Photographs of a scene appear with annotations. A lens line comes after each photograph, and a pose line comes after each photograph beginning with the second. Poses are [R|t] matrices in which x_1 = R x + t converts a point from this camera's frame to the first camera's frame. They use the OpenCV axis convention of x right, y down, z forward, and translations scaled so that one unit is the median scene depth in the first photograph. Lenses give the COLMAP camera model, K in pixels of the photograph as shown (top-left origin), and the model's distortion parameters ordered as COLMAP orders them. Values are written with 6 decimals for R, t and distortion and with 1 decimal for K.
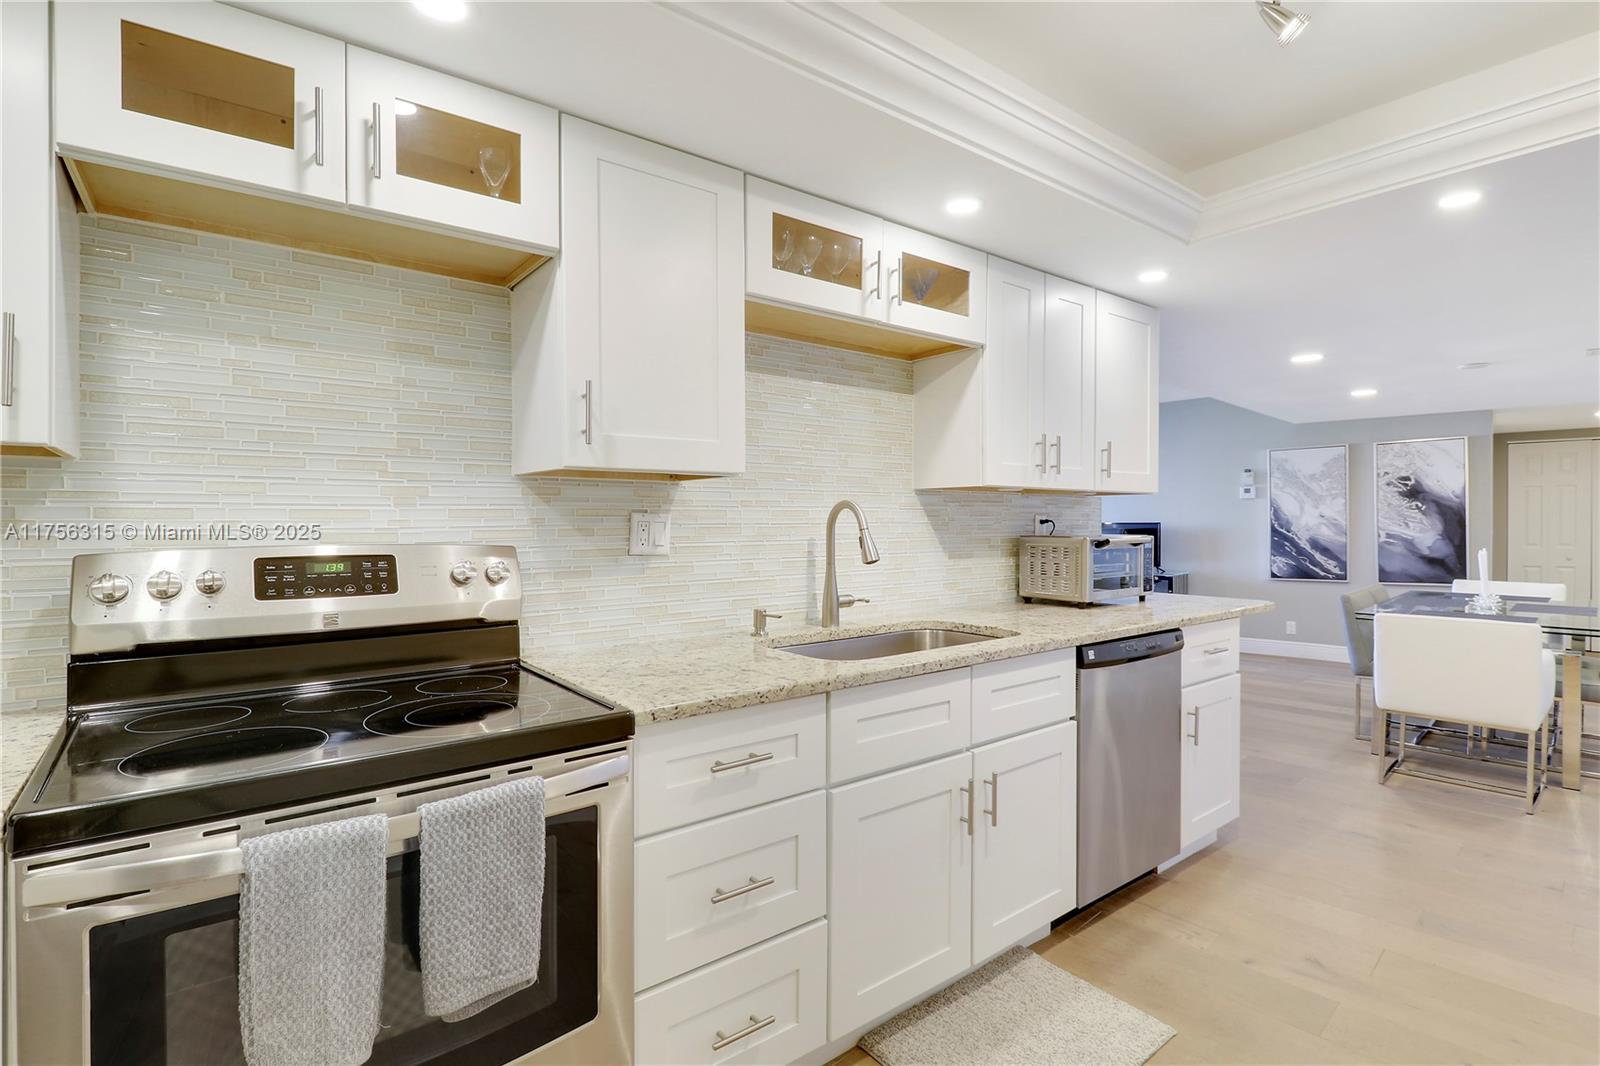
lens RADIAL K [[799.4, 0, 802.2], [0, 799.4, 518.9], [0, 0, 1]] dist [0.020905, -0.001439]
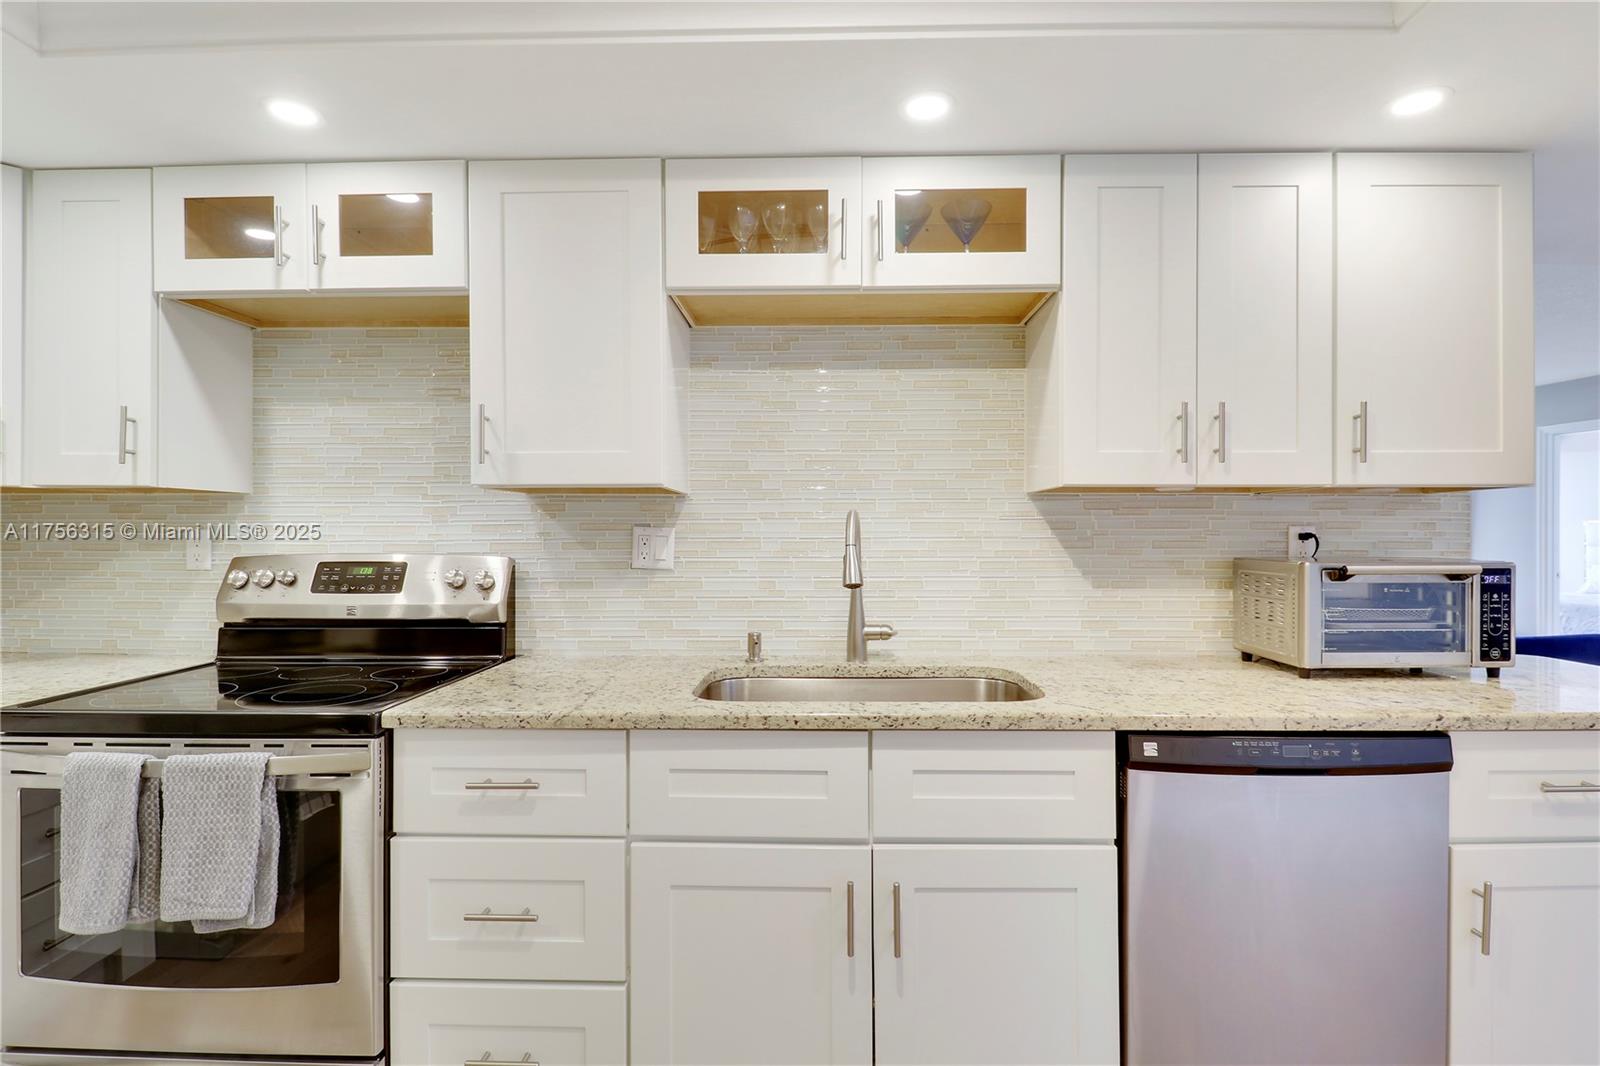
lens RADIAL K [[740.8, 0, 818.6], [0, 740.8, 529.2], [0, 0, 1]] dist [-0.008971, -0.000664]
pose [[0.774563, -0.008119, -0.632445, 0.523768], [-0.000029, 0.999917, -0.012872, 0.006955], [0.632497, 0.009988, 0.774499, 0.396147]]
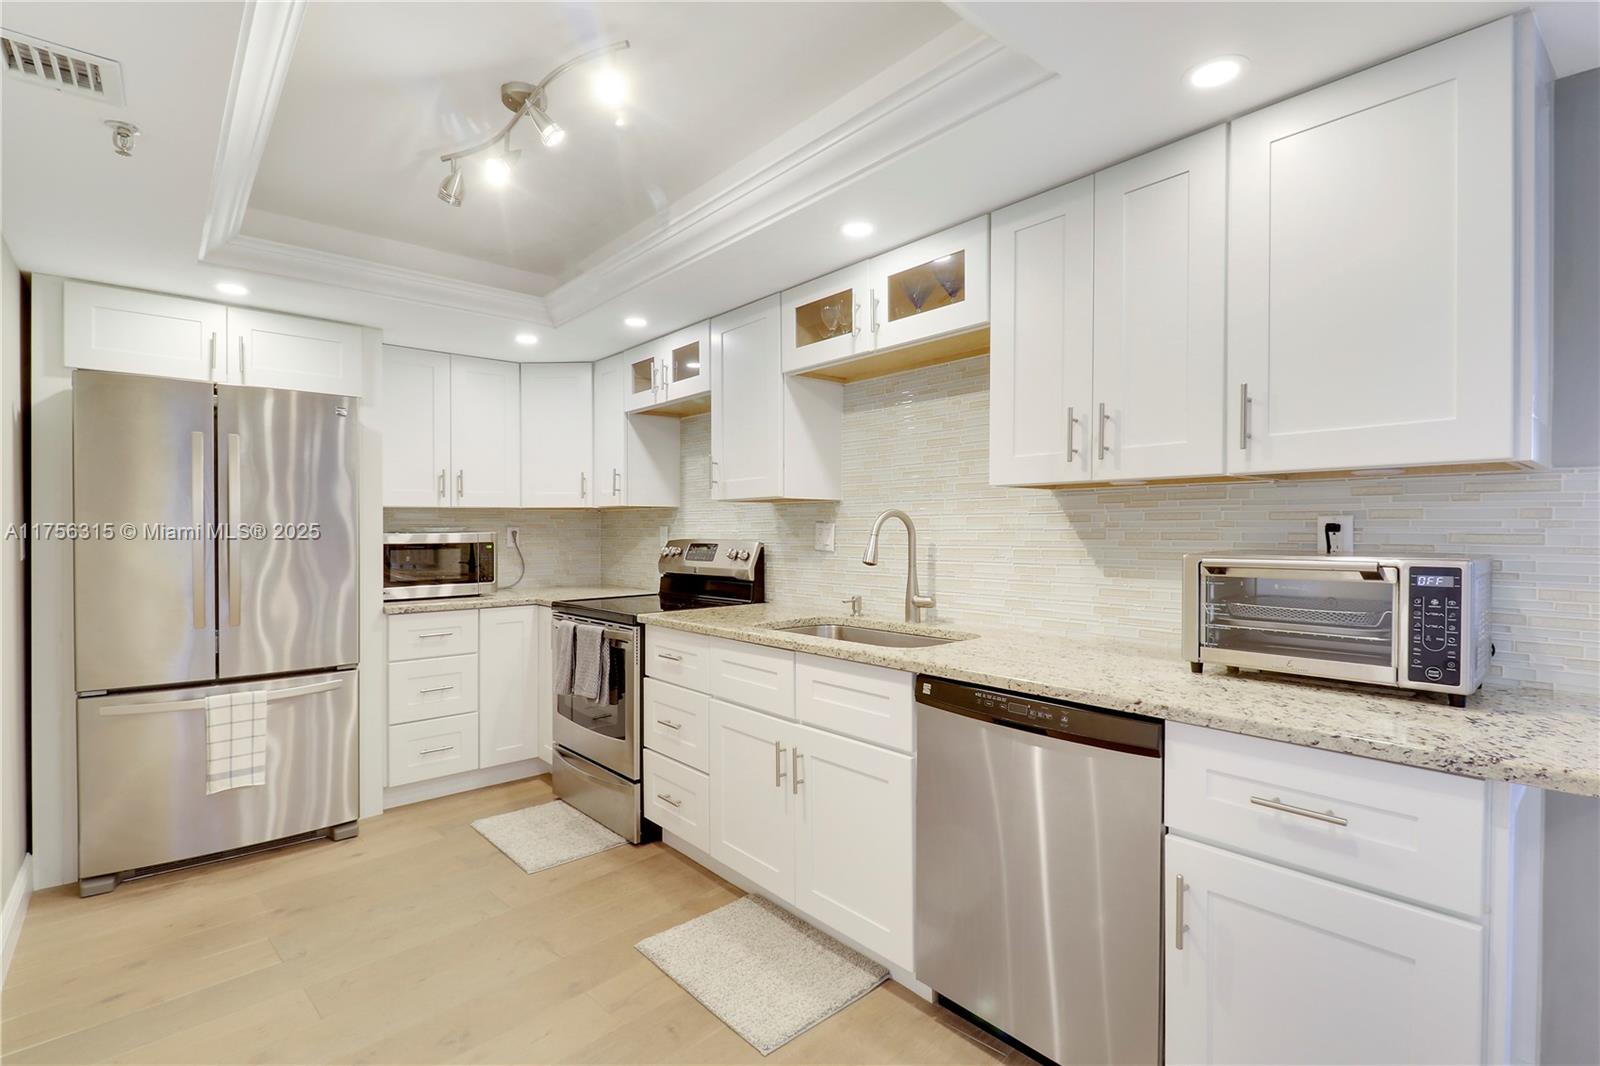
lens RADIAL K [[708.8, 0, 800.0], [0, 708.8, 533.0], [0, 0, 1]] dist [-0.017721, -0.000061]
pose [[0.066157, 0.001605, -0.997808, 1.070914], [-0.001681, 0.999997, 0.001497, 0.009223], [0.997808, 0.001578, 0.066160, 0.823395]]
